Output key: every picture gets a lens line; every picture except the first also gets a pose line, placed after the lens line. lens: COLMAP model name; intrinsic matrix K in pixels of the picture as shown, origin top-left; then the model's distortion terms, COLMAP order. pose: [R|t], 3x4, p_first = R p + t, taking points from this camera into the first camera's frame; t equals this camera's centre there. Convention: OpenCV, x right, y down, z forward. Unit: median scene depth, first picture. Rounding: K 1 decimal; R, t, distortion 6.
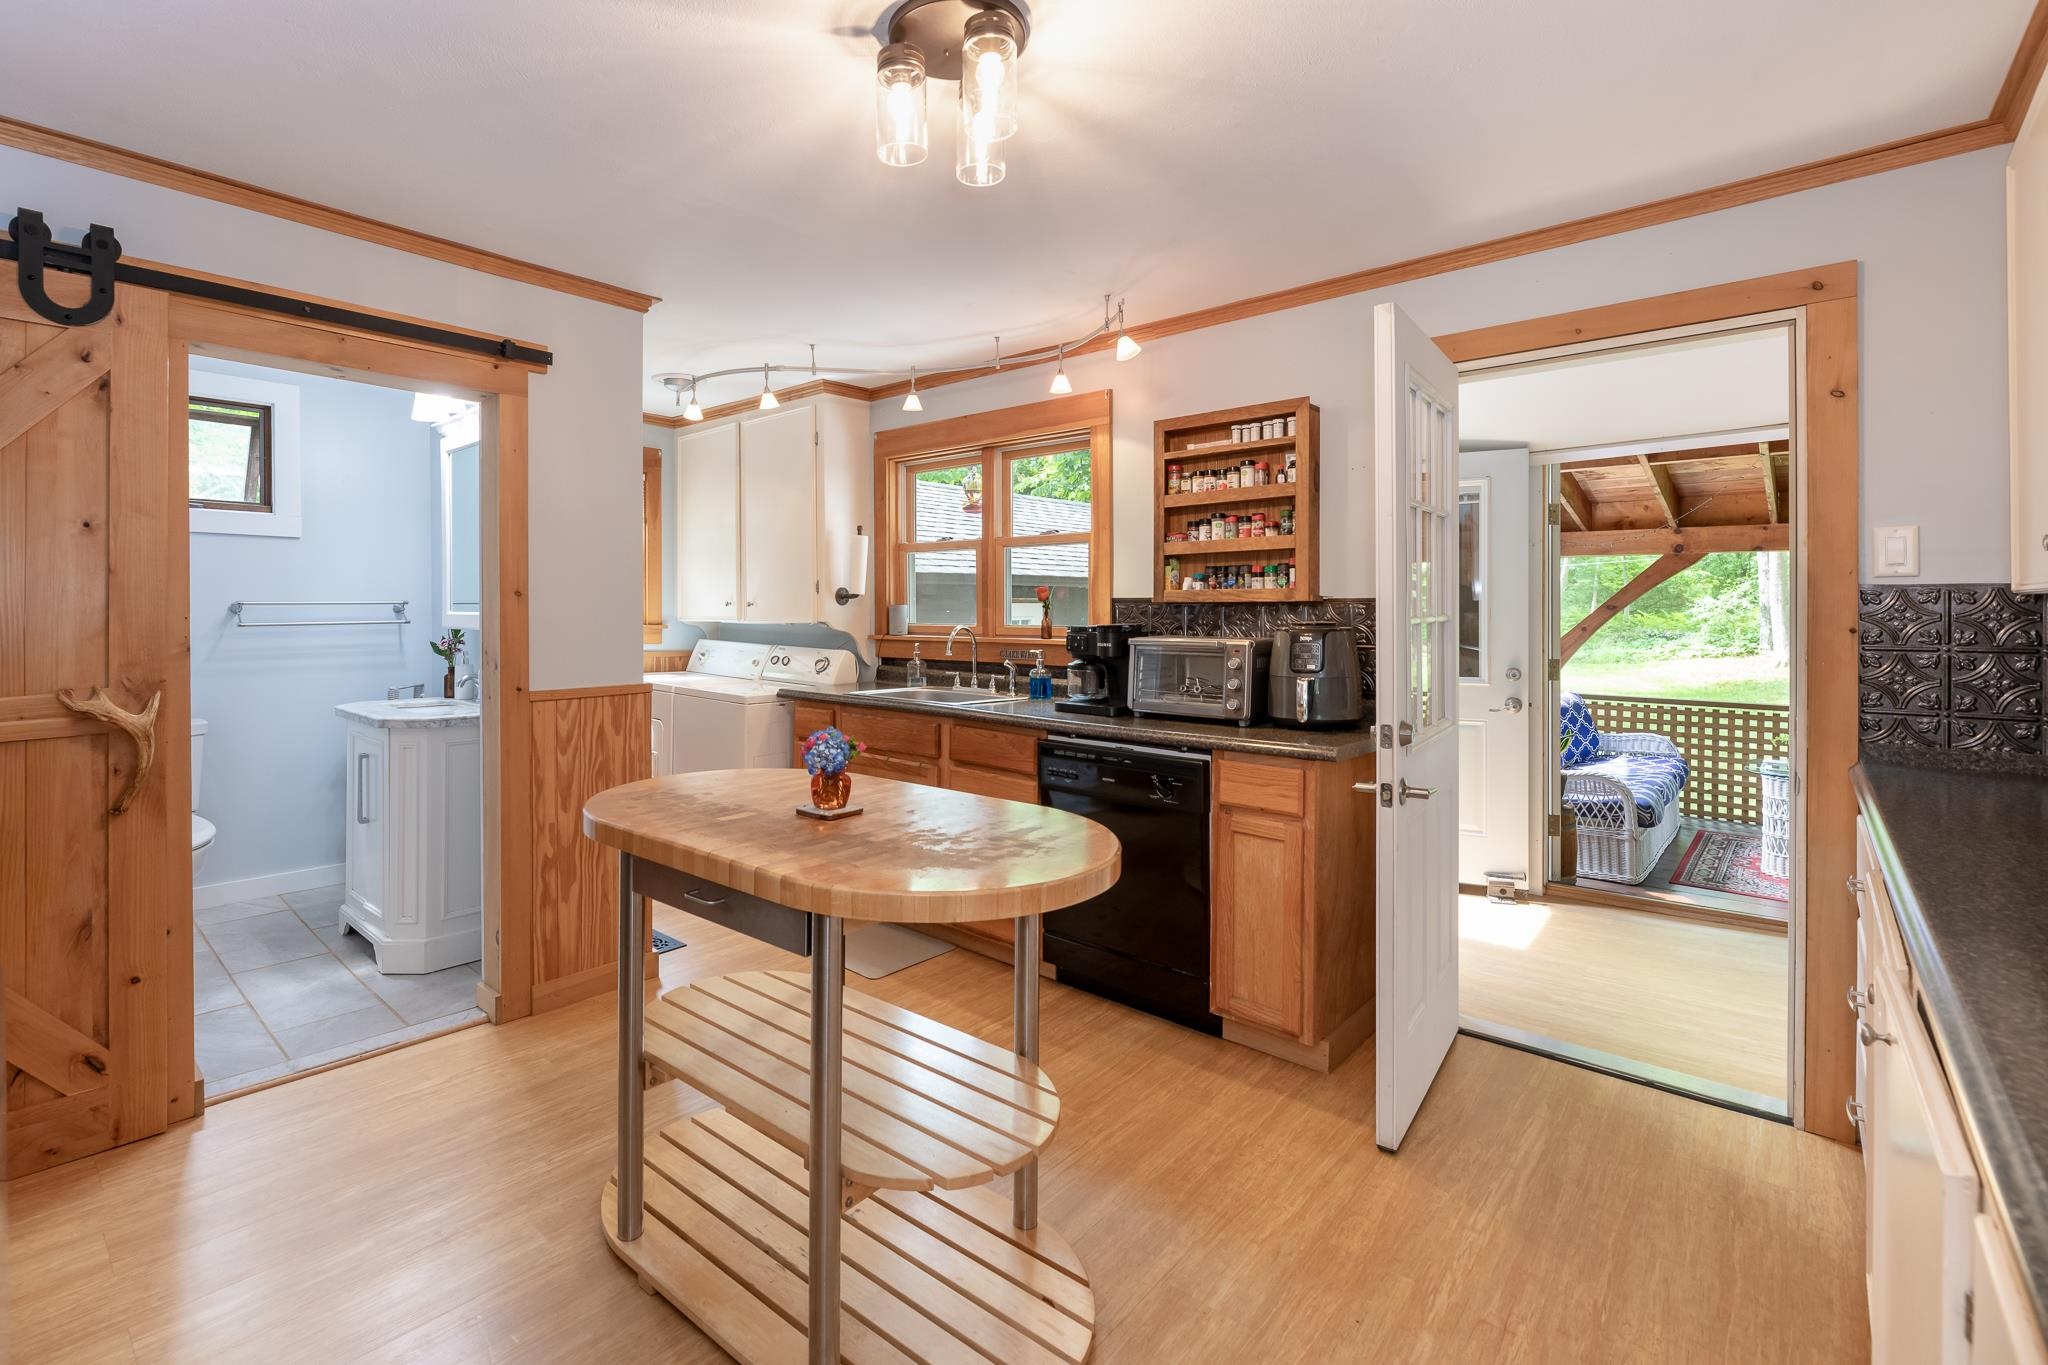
lens RADIAL K [[915.4, 0, 1021.8], [0, 915.4, 607.6], [0, 0, 1]] dist [-0.000297, -0.000255]
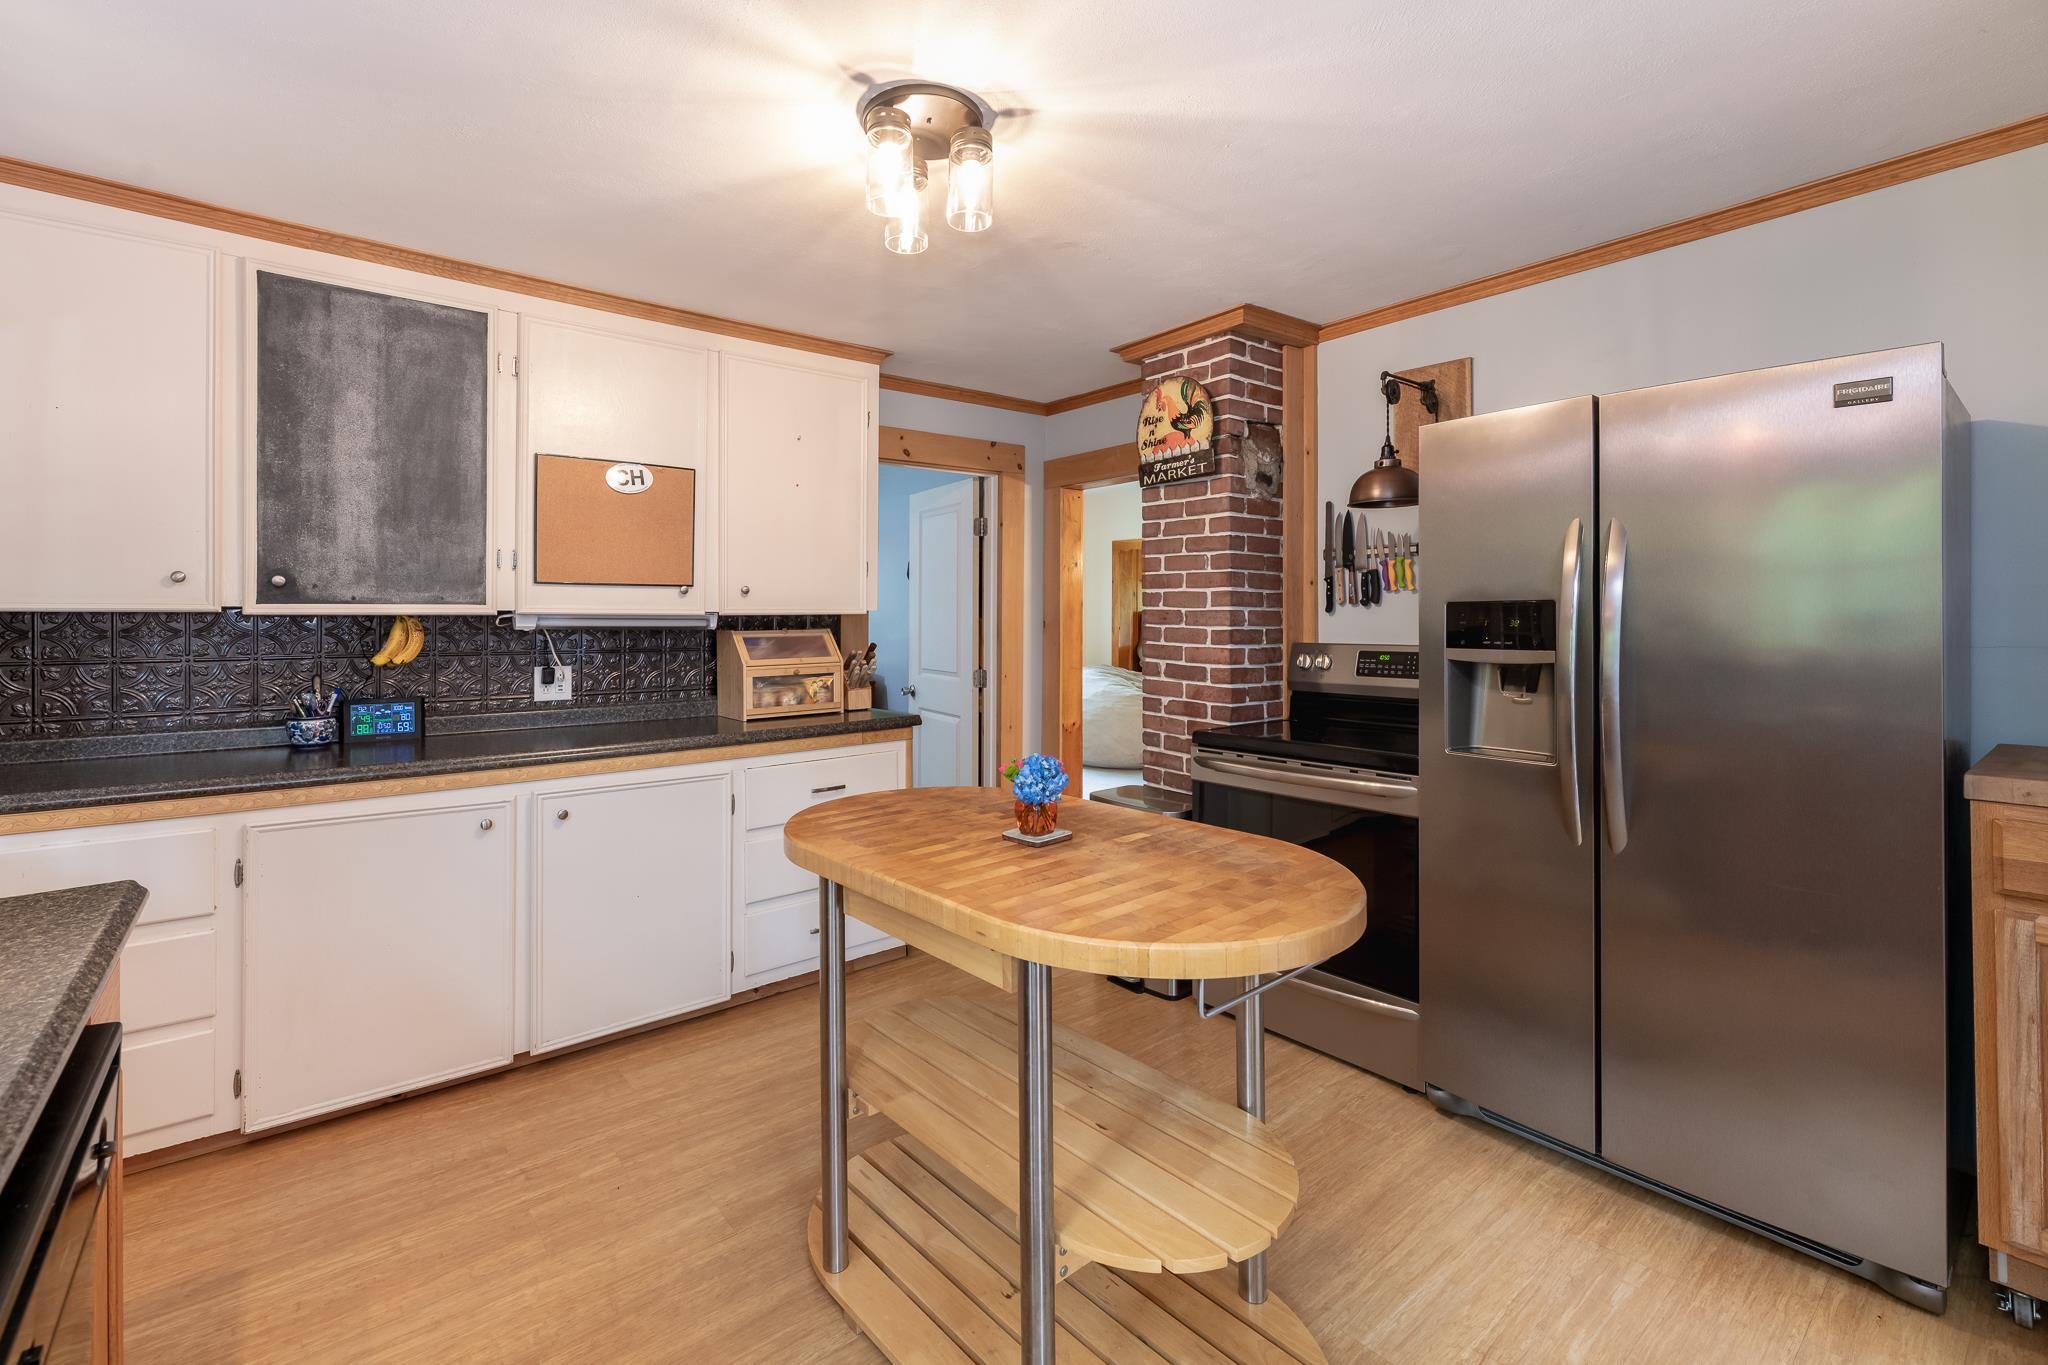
lens RADIAL K [[915.4, 0, 1021.8], [0, 915.4, 607.6], [0, 0, 1]] dist [-0.000297, -0.000255]
pose [[-0.985845, 0.001497, 0.167650, -0.204876], [0.000918, 0.999993, -0.003533, -0.009585], [-0.167655, -0.003329, -0.985840, 1.129001]]
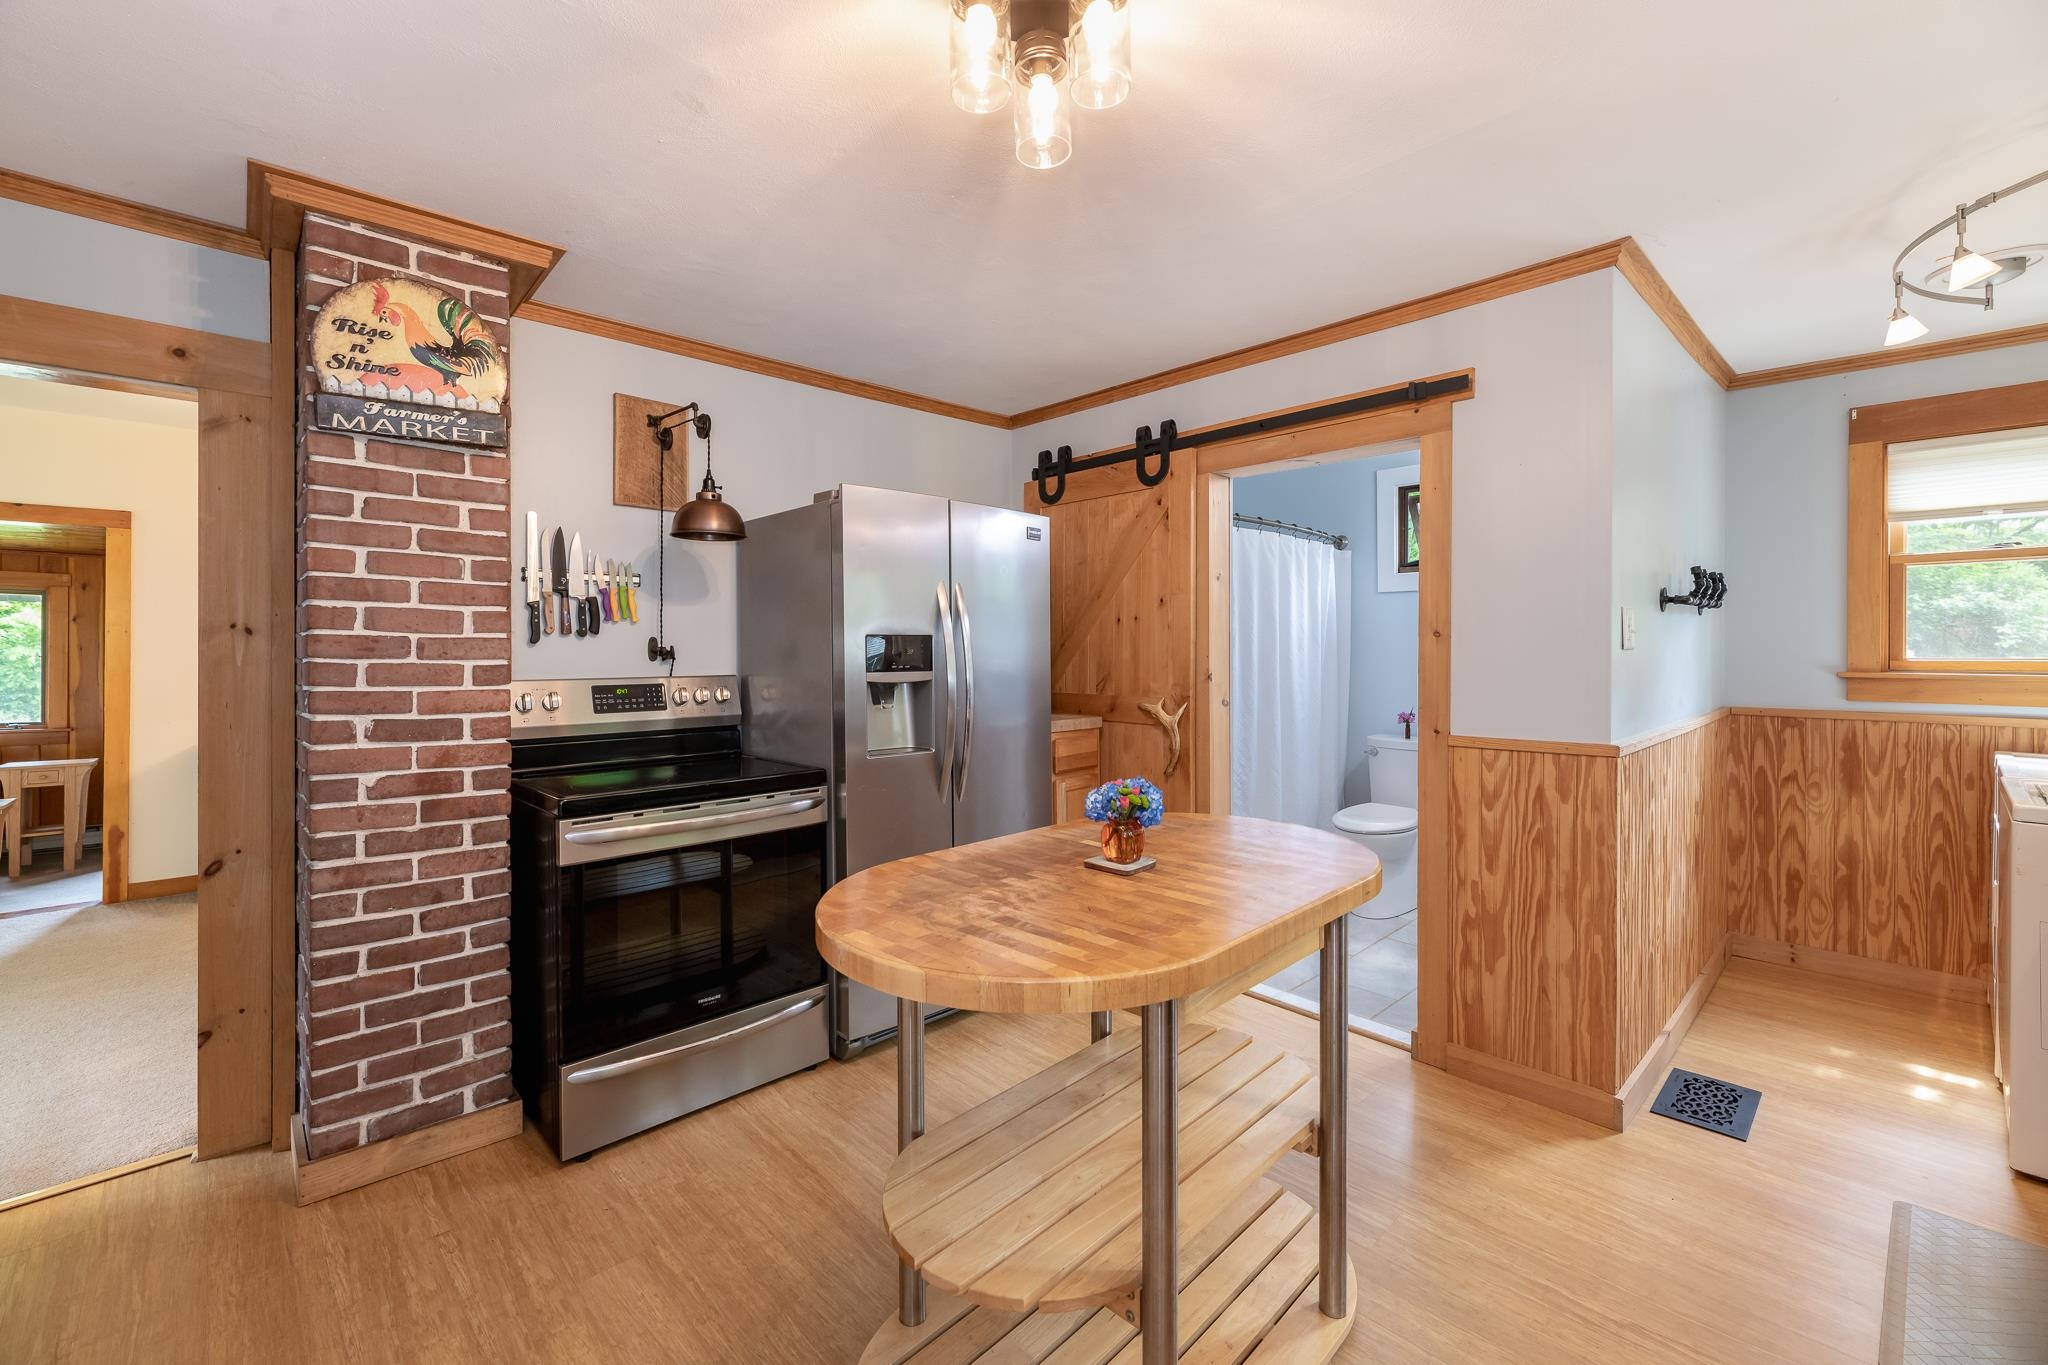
lens RADIAL K [[834.1, 0, 926.2], [0, 834.1, 660.6], [0, 0, 1]] dist [0.000683, 0.000203]
pose [[-0.144646, 0.004690, -0.989472, 0.371975], [0.002972, 0.999986, 0.004306, 0.006641], [0.989479, -0.002318, -0.144658, 0.529096]]
